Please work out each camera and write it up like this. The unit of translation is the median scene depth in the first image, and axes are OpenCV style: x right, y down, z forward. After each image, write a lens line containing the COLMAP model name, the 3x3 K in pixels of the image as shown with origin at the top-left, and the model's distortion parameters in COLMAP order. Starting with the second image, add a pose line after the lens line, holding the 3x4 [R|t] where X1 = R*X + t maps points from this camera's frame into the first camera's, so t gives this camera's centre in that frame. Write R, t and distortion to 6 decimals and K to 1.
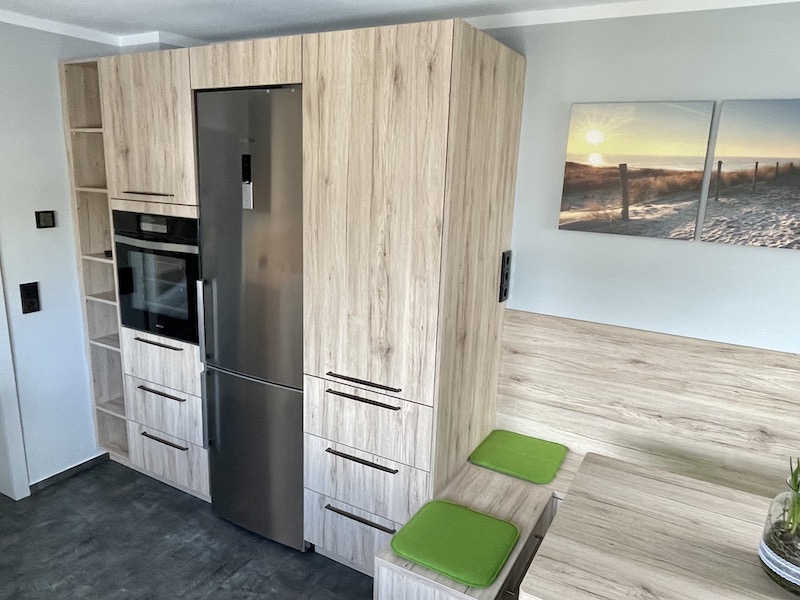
lens RADIAL K [[564.9, 0, 400.0], [0, 564.9, 300.0], [0, 0, 1]] dist [0.037540, -0.063017]
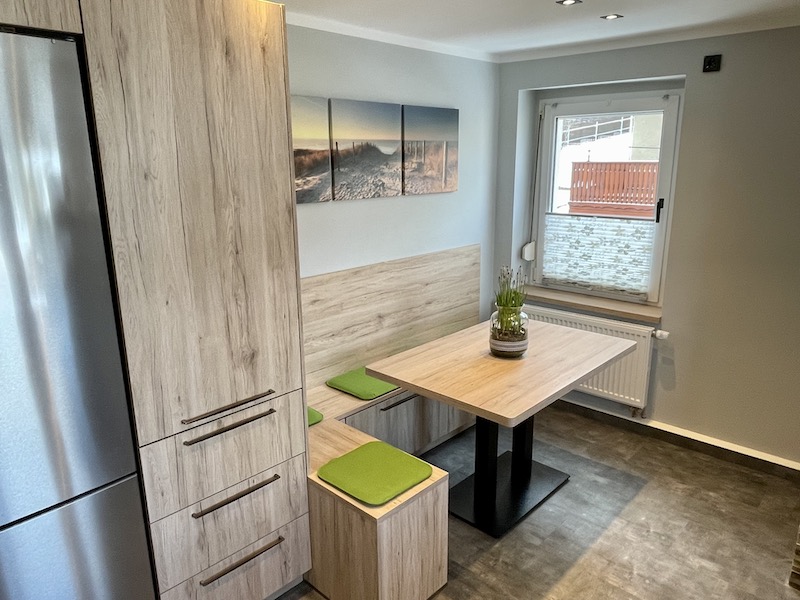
lens RADIAL K [[564.9, 0, 400.0], [0, 564.9, 300.0], [0, 0, 1]] dist [0.037540, -0.063017]
pose [[0.231892, -0.274391, 0.933240, -0.798986], [0.240255, 0.945824, 0.218392, -0.139580], [-0.942605, 0.173572, 0.285253, 0.504837]]
